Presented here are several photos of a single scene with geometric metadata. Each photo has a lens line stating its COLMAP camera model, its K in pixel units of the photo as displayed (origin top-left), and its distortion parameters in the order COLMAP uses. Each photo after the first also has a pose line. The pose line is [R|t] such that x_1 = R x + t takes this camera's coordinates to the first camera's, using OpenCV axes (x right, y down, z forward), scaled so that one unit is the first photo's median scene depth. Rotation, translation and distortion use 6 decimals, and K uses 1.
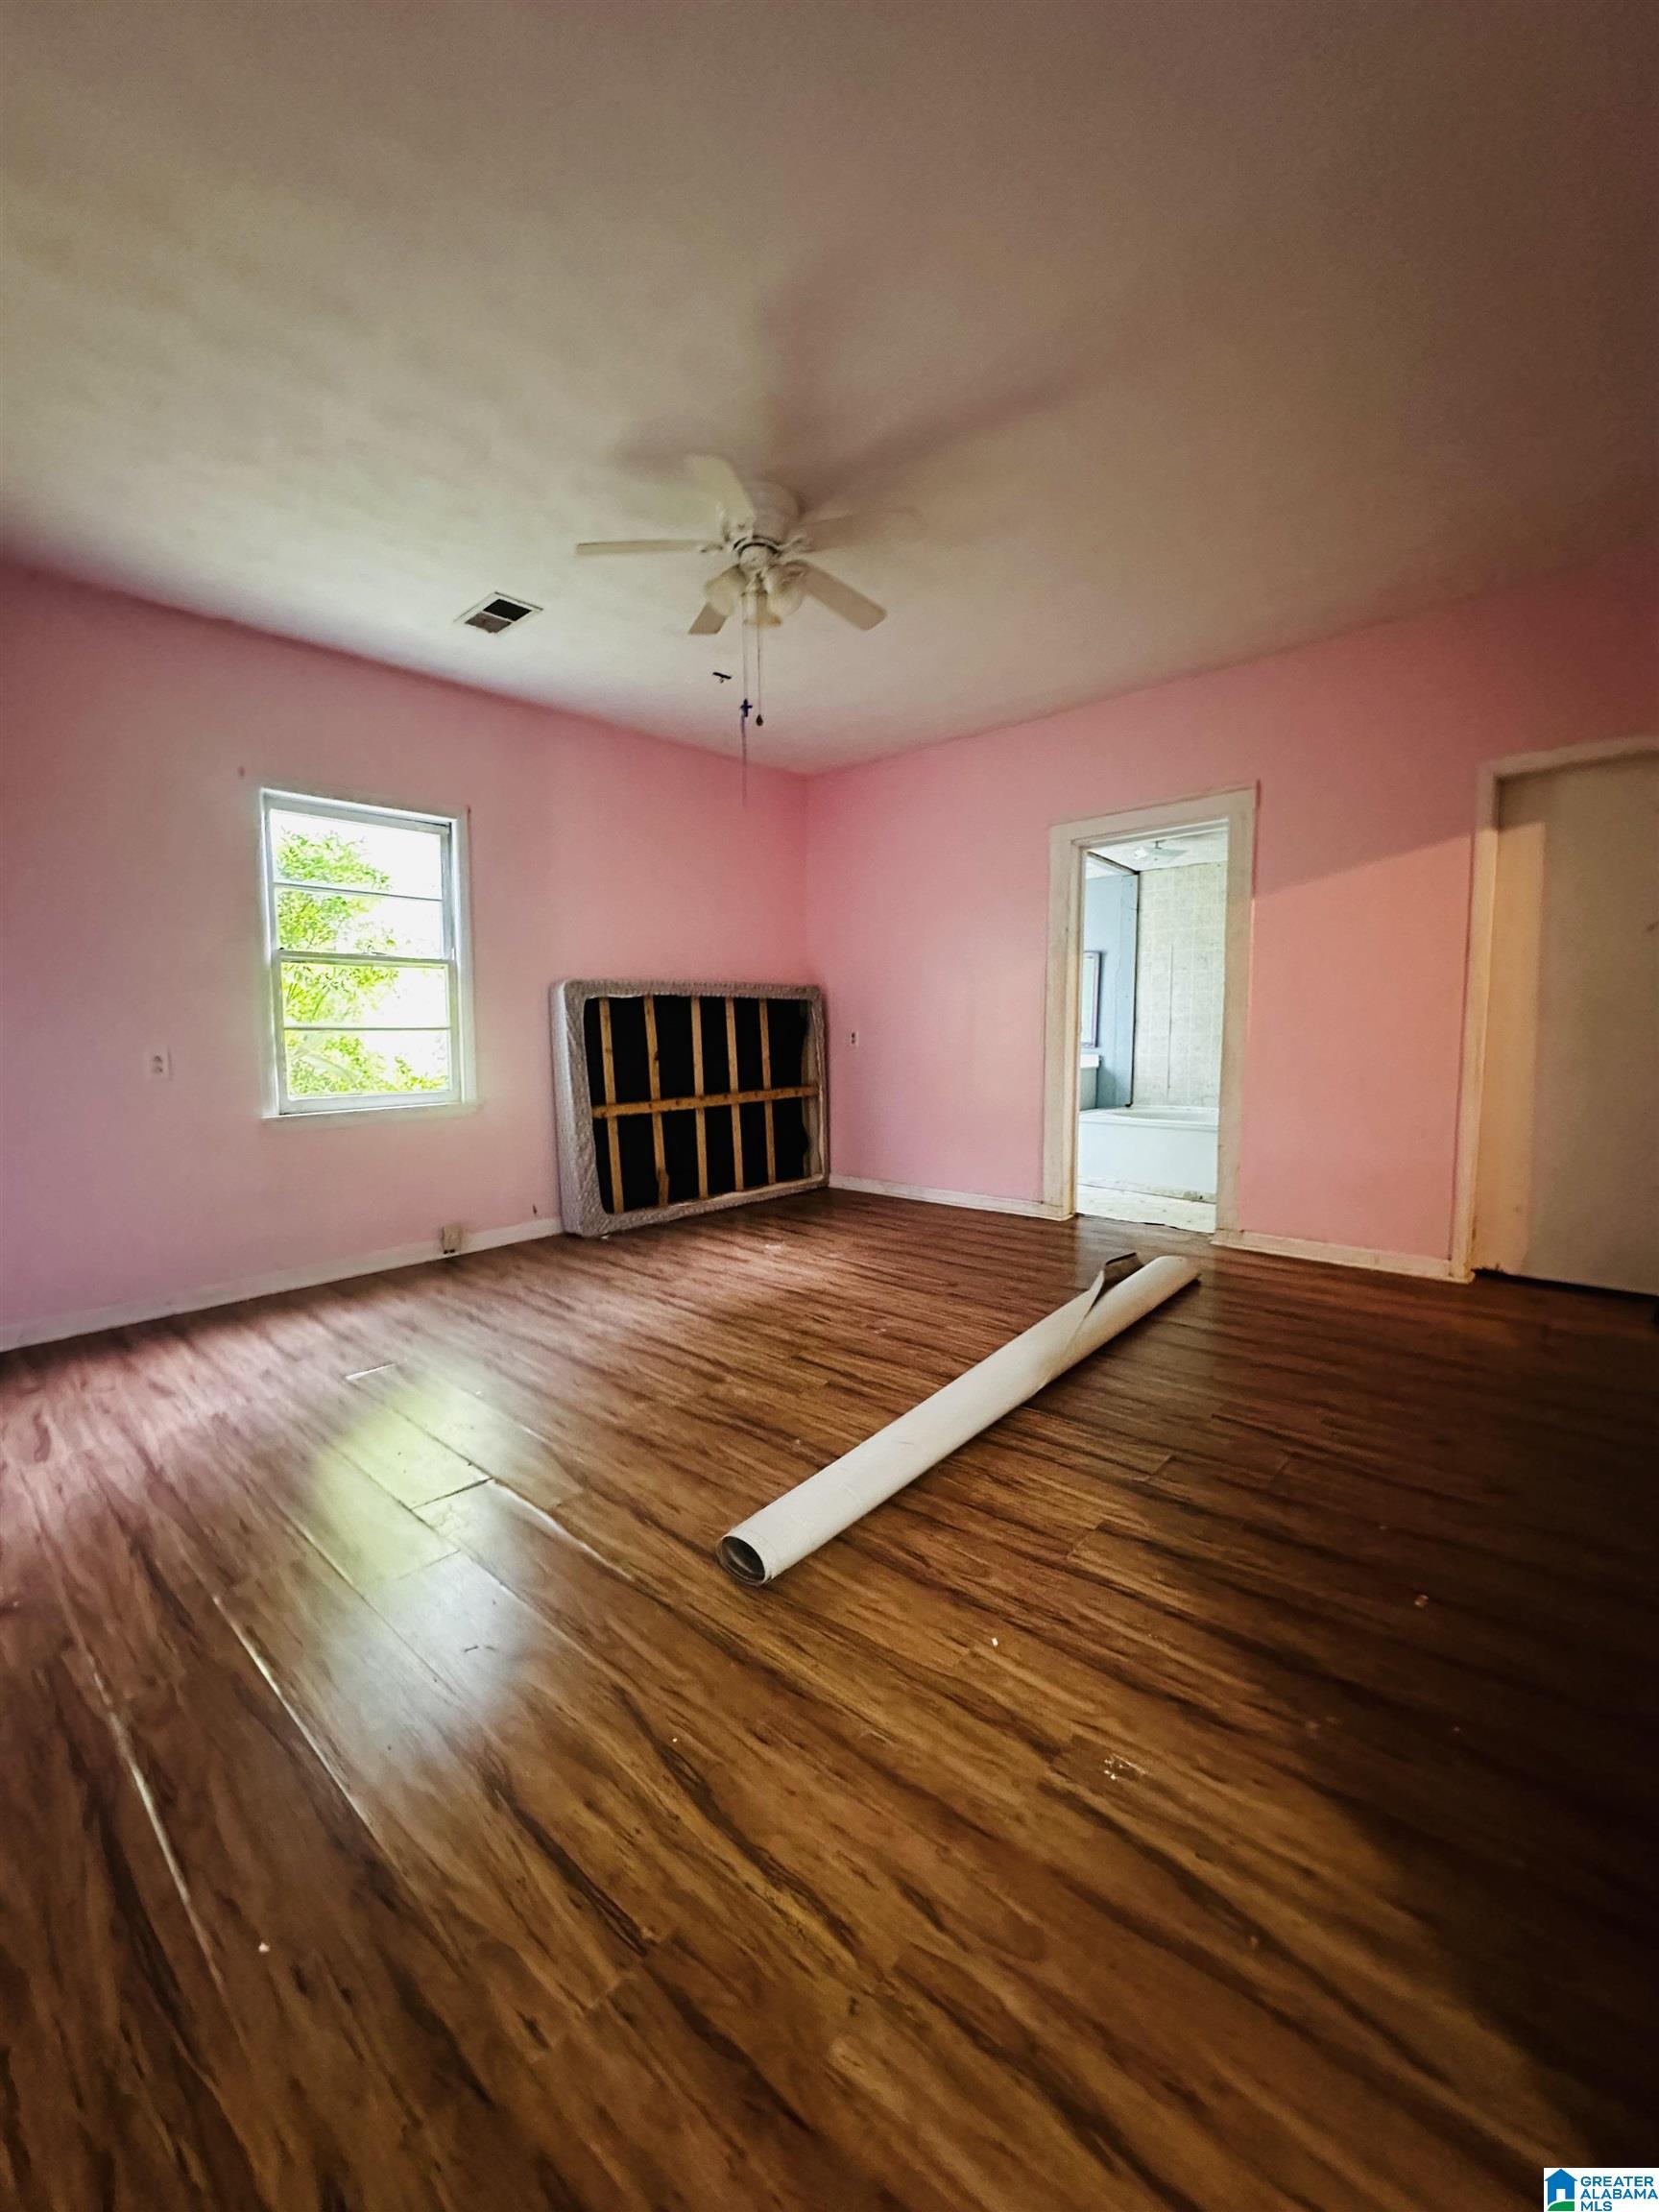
lens RADIAL K [[882.6, 0, 829.5], [0, 882.6, 1106.0], [0, 0, 1]] dist [-0.002650, 0.000144]
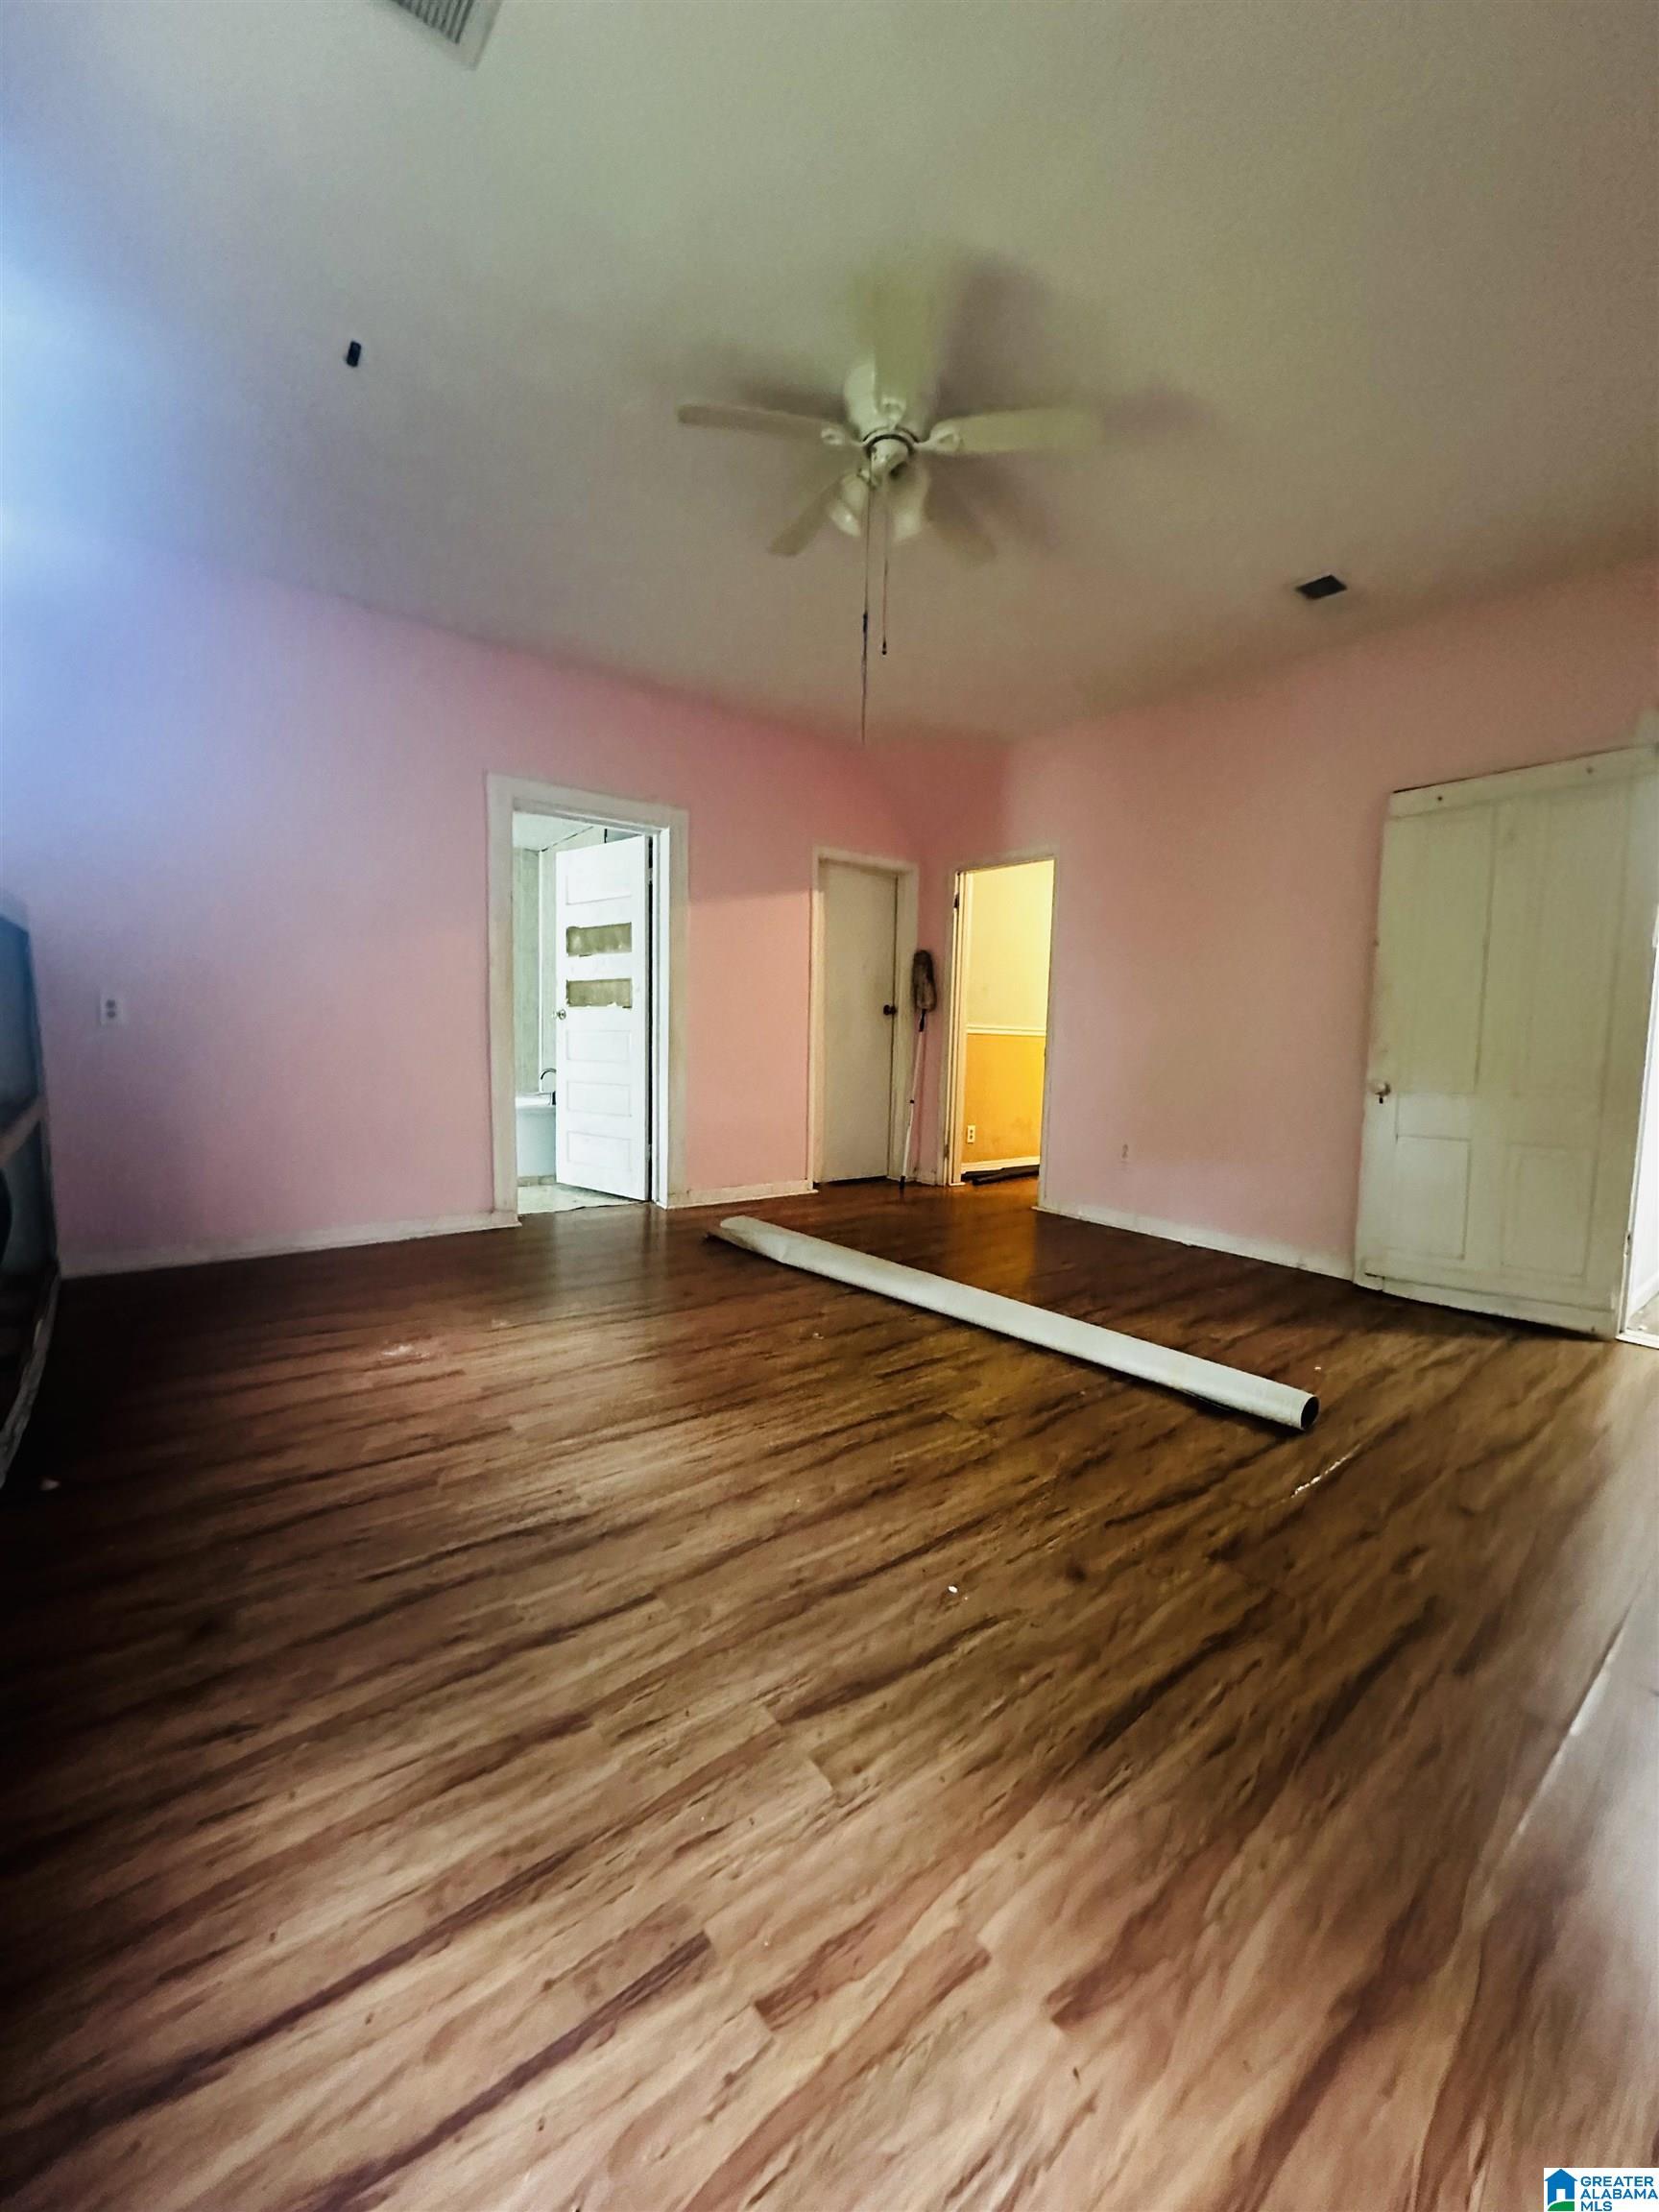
lens RADIAL K [[882.6, 0, 829.5], [0, 882.6, 1106.0], [0, 0, 1]] dist [-0.002650, 0.000144]
pose [[0.159209, -0.074360, 0.984440, -0.841040], [0.050987, 0.996448, 0.067022, -0.050908], [-0.985927, 0.039523, 0.162435, 0.818215]]
